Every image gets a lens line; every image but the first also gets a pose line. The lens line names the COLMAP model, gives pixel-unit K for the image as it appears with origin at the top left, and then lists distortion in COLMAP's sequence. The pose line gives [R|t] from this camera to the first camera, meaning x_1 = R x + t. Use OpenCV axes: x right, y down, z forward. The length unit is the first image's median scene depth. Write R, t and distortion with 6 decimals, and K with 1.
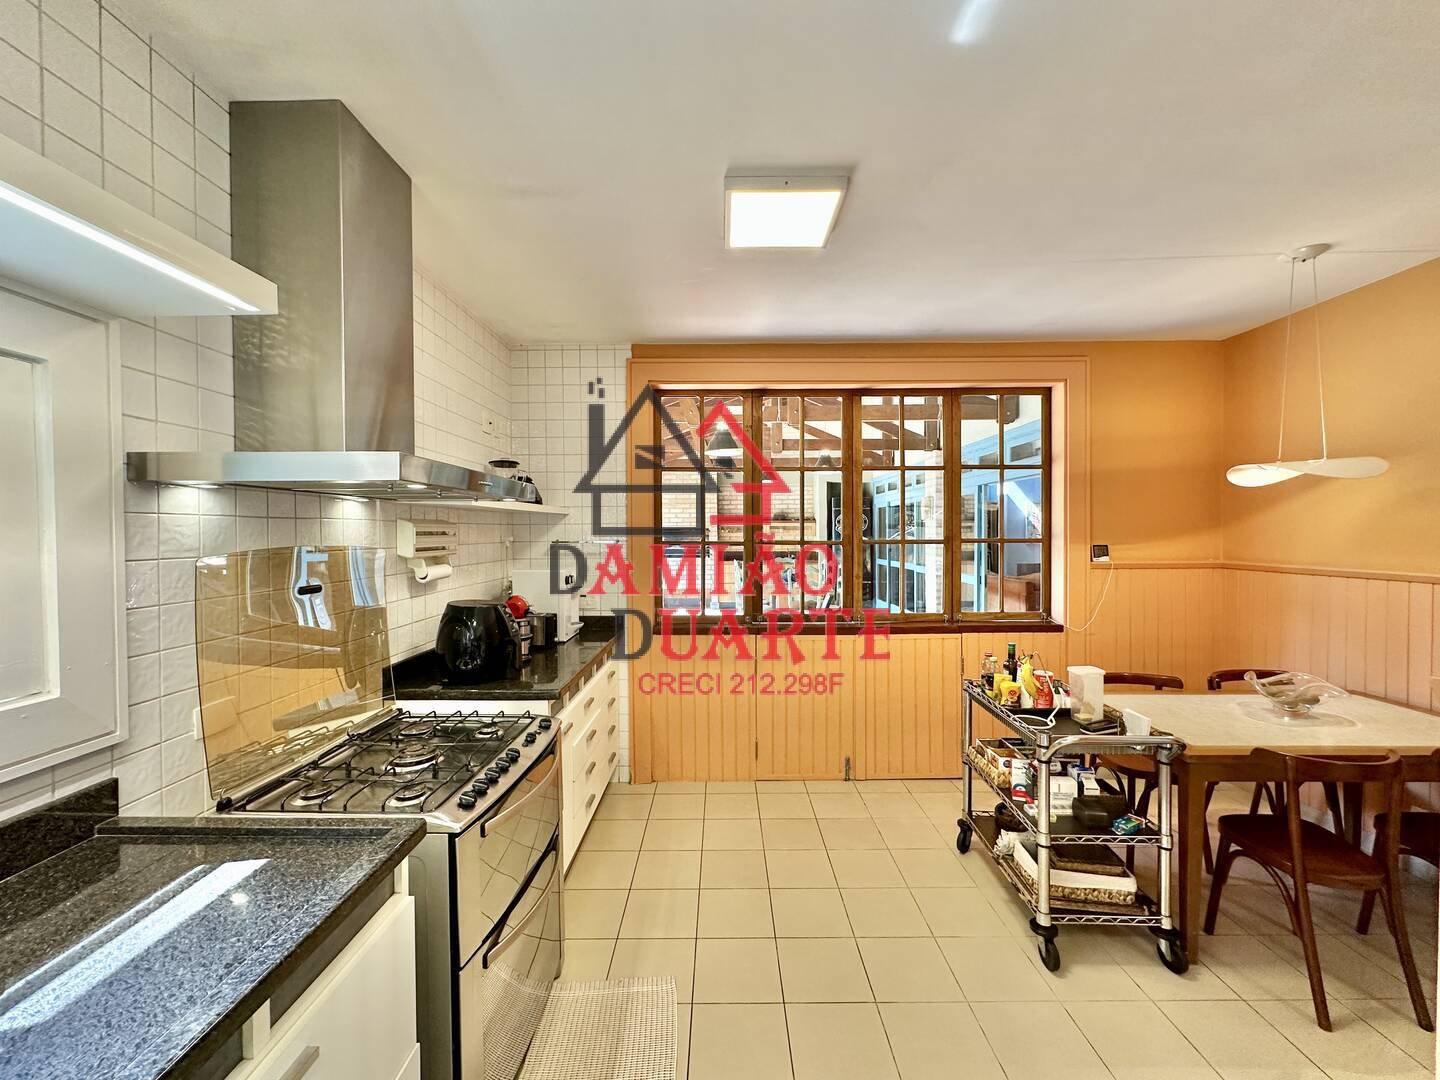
lens RADIAL K [[577.1, 0, 716.3], [0, 577.1, 529.8], [0, 0, 1]] dist [-0.003748, 0.000536]
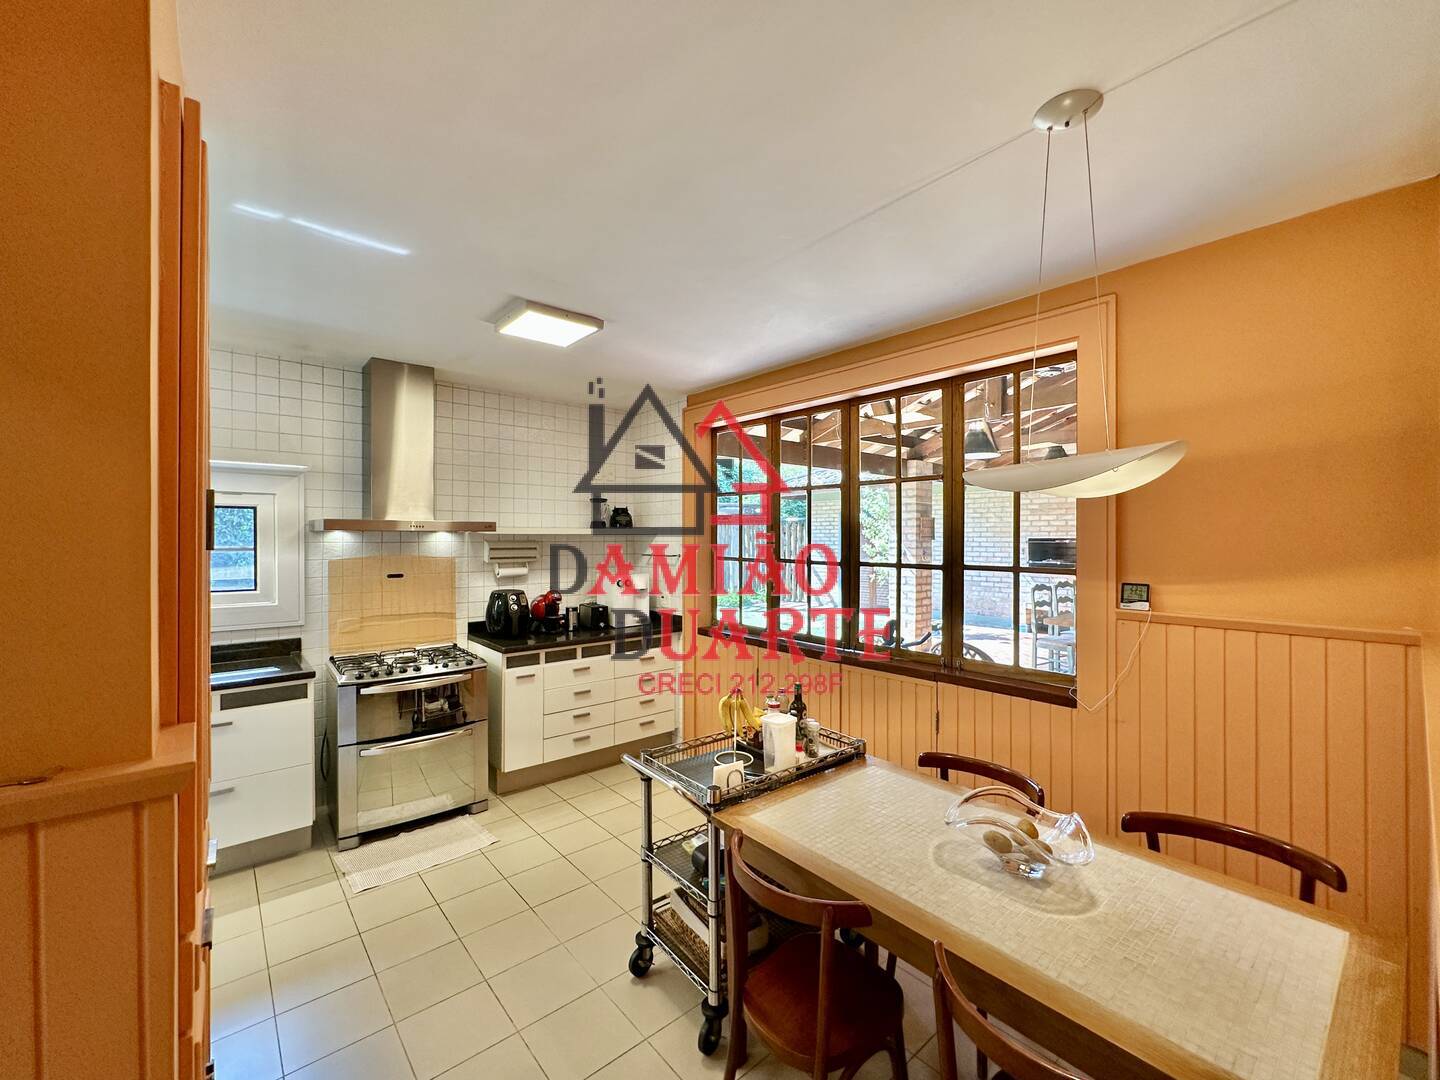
lens RADIAL K [[577.1, 0, 722.1], [0, 577.1, 542.5], [0, 0, 1]] dist [-0.003748, 0.000536]
pose [[0.658779, 0.008329, -0.752290, 0.856187], [-0.003176, 0.999961, 0.008291, -0.022976], [0.752330, -0.003073, 0.658780, 0.245877]]
